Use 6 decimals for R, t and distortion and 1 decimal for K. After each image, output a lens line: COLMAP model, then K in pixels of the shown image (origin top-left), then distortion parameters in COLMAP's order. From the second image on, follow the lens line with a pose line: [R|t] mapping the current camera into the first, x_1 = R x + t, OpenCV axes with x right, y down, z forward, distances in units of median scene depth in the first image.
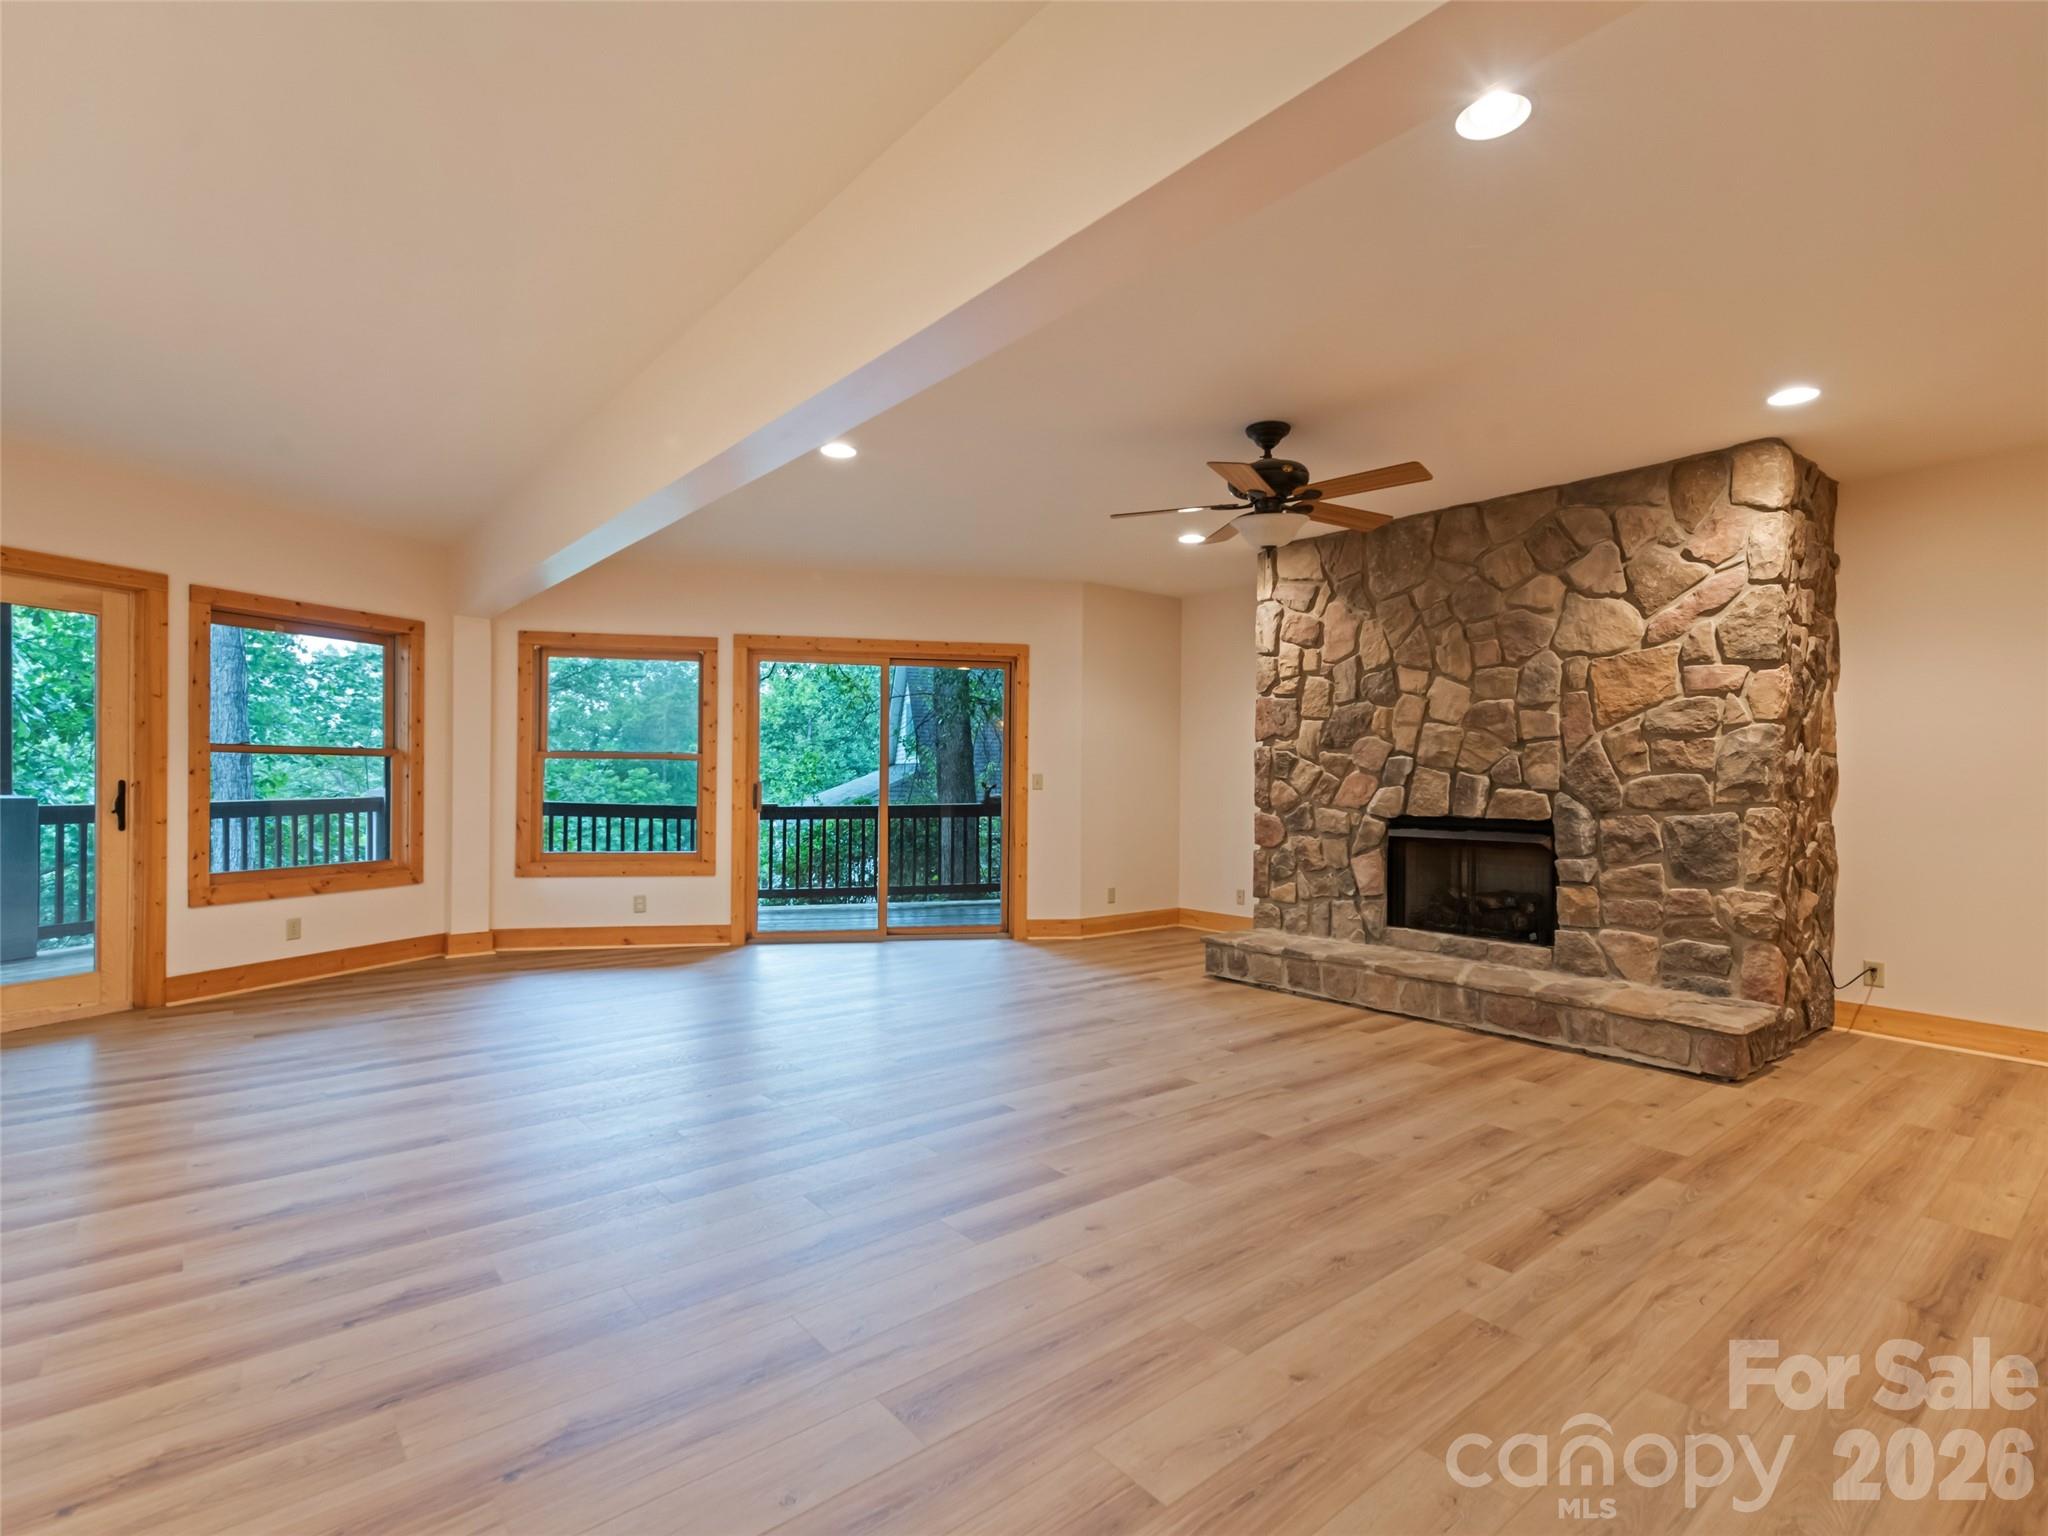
lens RADIAL K [[963.5, 0, 1025.1], [0, 963.5, 783.3], [0, 0, 1]] dist [0.014263, -0.000206]
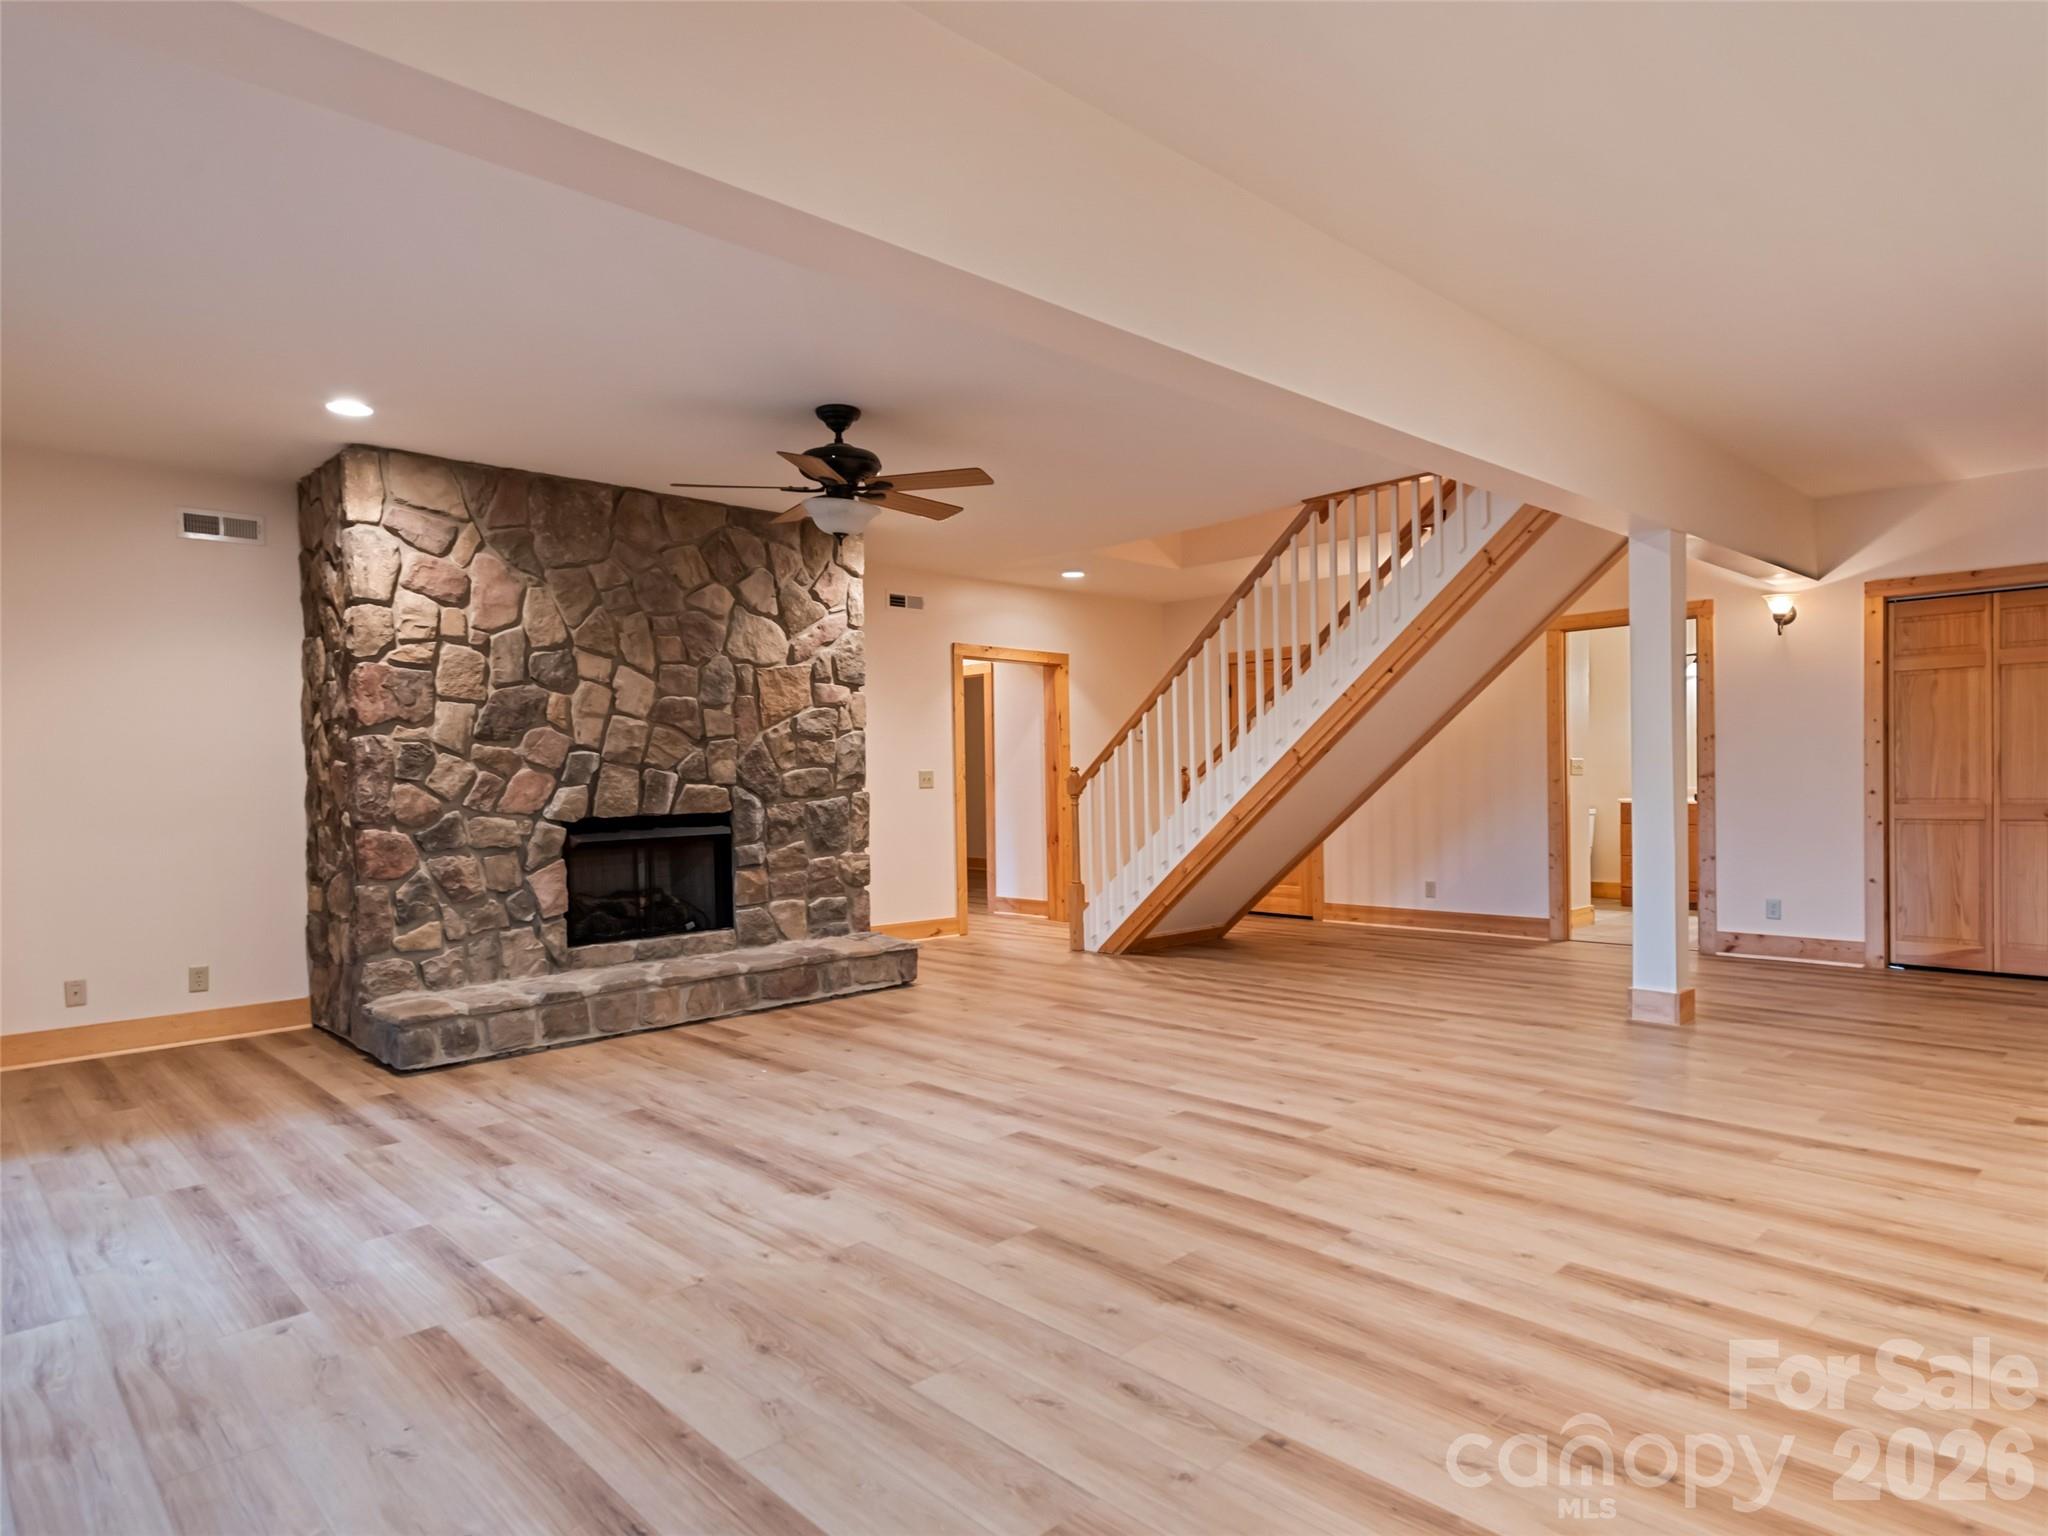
lens RADIAL K [[1190.0, 0, 993.8], [0, 1190.0, 800.5], [0, 0, 1]] dist [0.015920, -0.005387]
pose [[-0.045275, -0.030041, 0.998523, -0.833613], [0.024257, 0.999220, 0.031162, -0.009358], [-0.998680, 0.025633, -0.044511, 0.787227]]
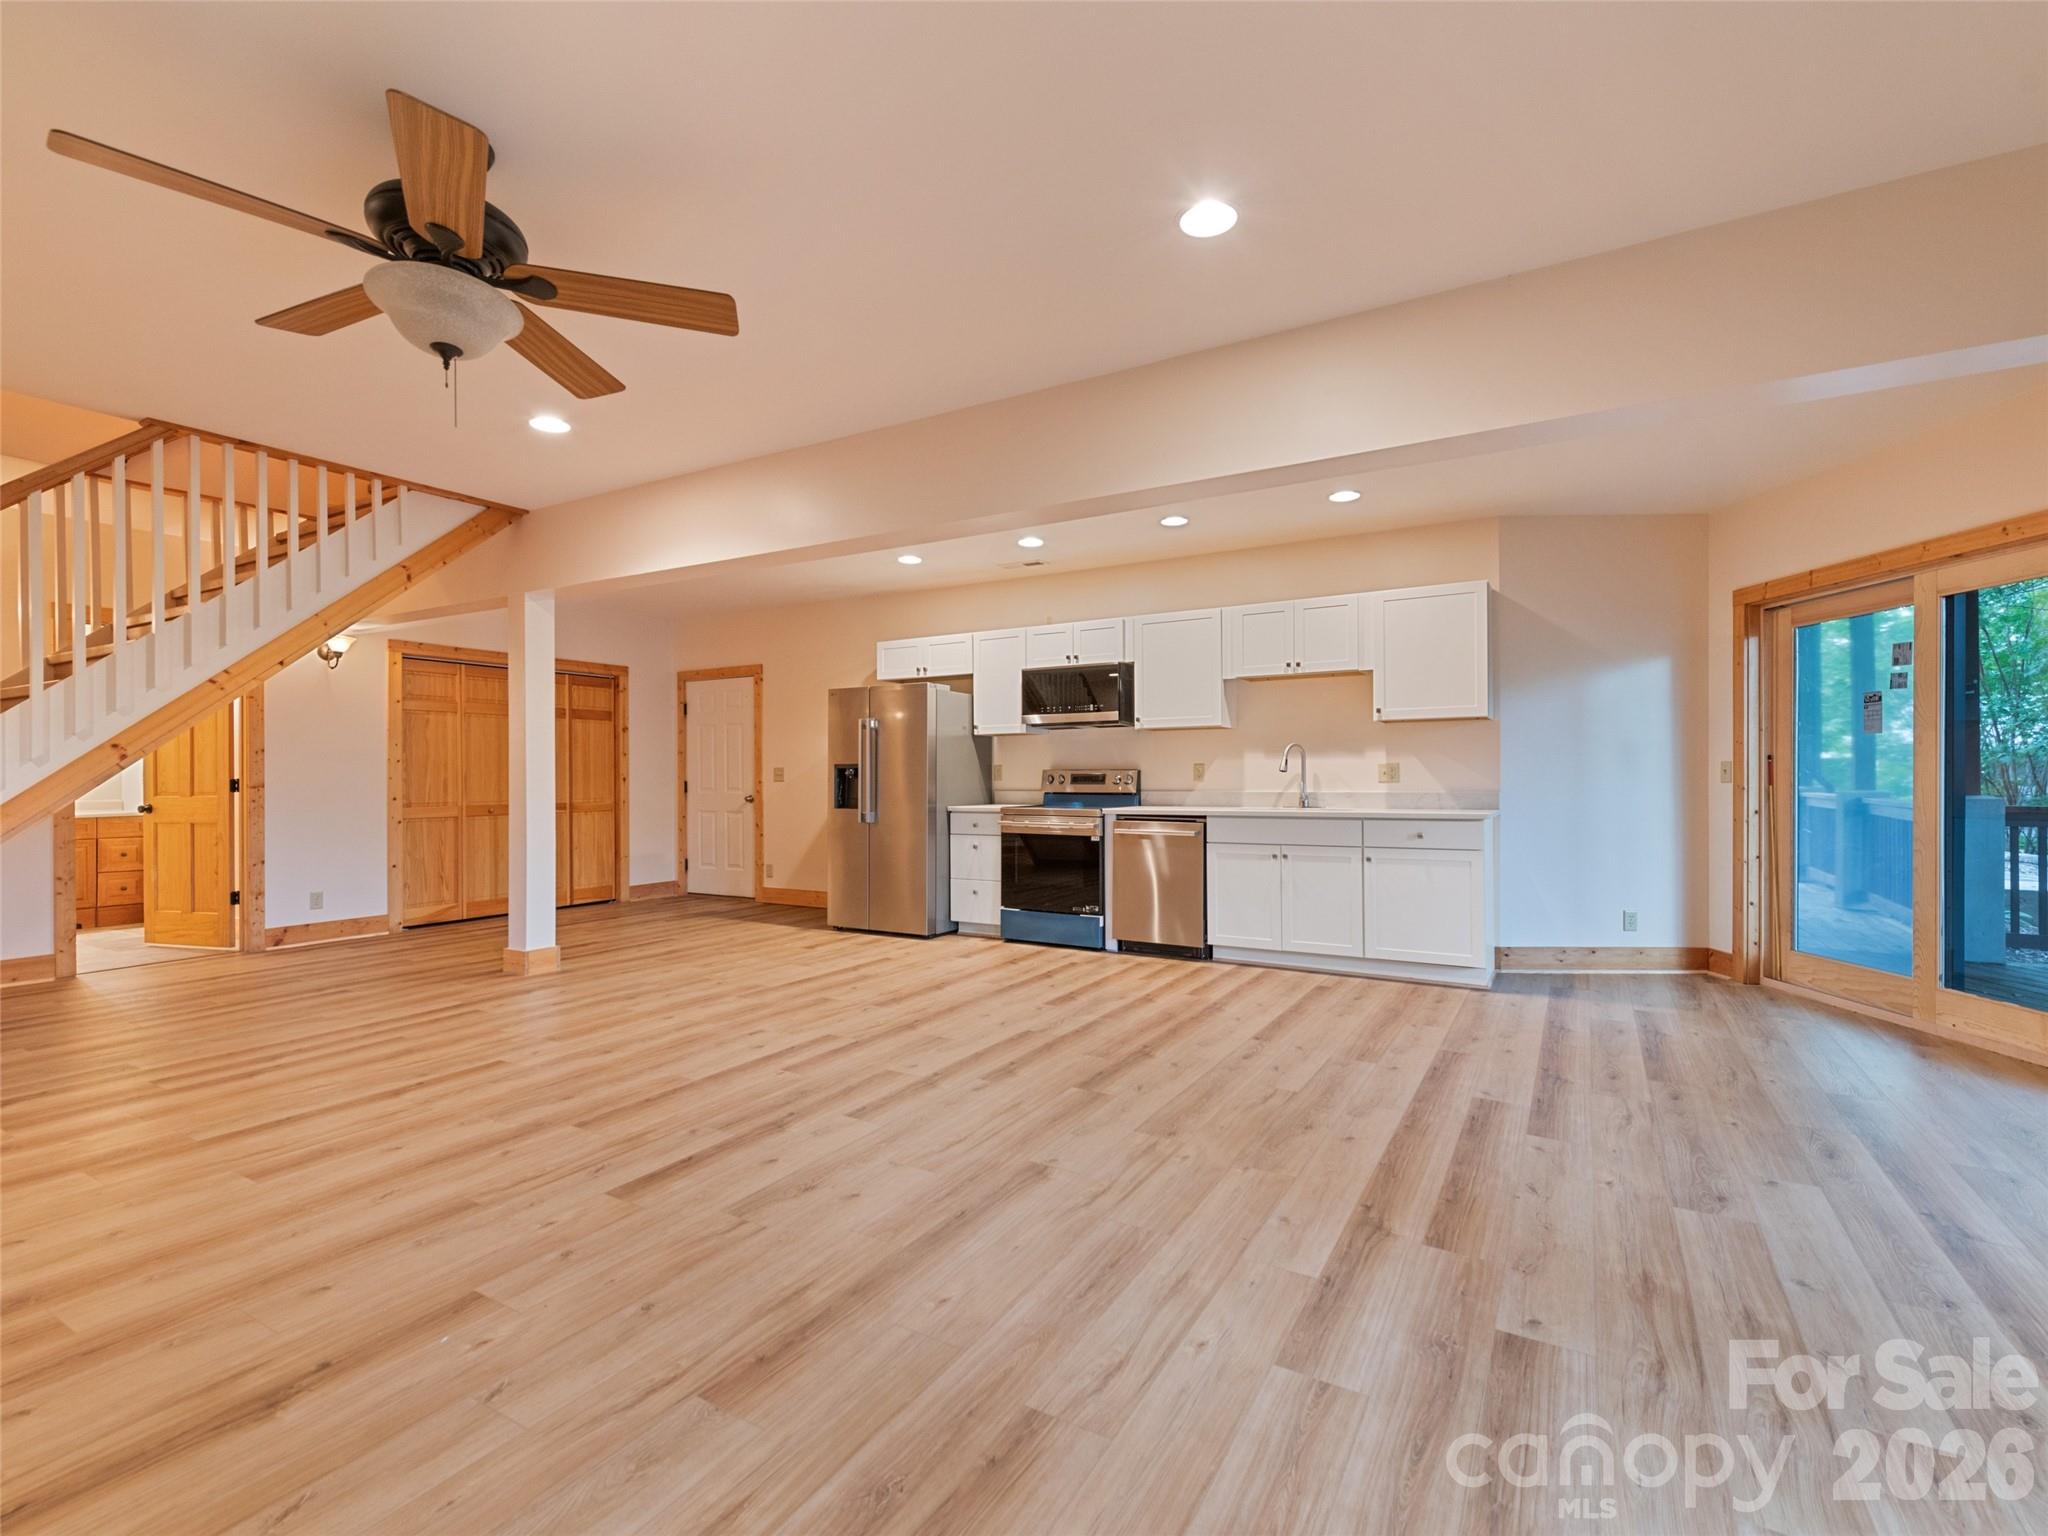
lens RADIAL K [[963.5, 0, 1036.5], [0, 963.5, 766.6], [0, 0, 1]] dist [0.014263, -0.000206]
pose [[-0.938066, -0.008740, -0.346347, 0.106754], [-0.007636, 0.999960, -0.004551, -0.001168], [0.346373, -0.001625, -0.938096, 1.441309]]
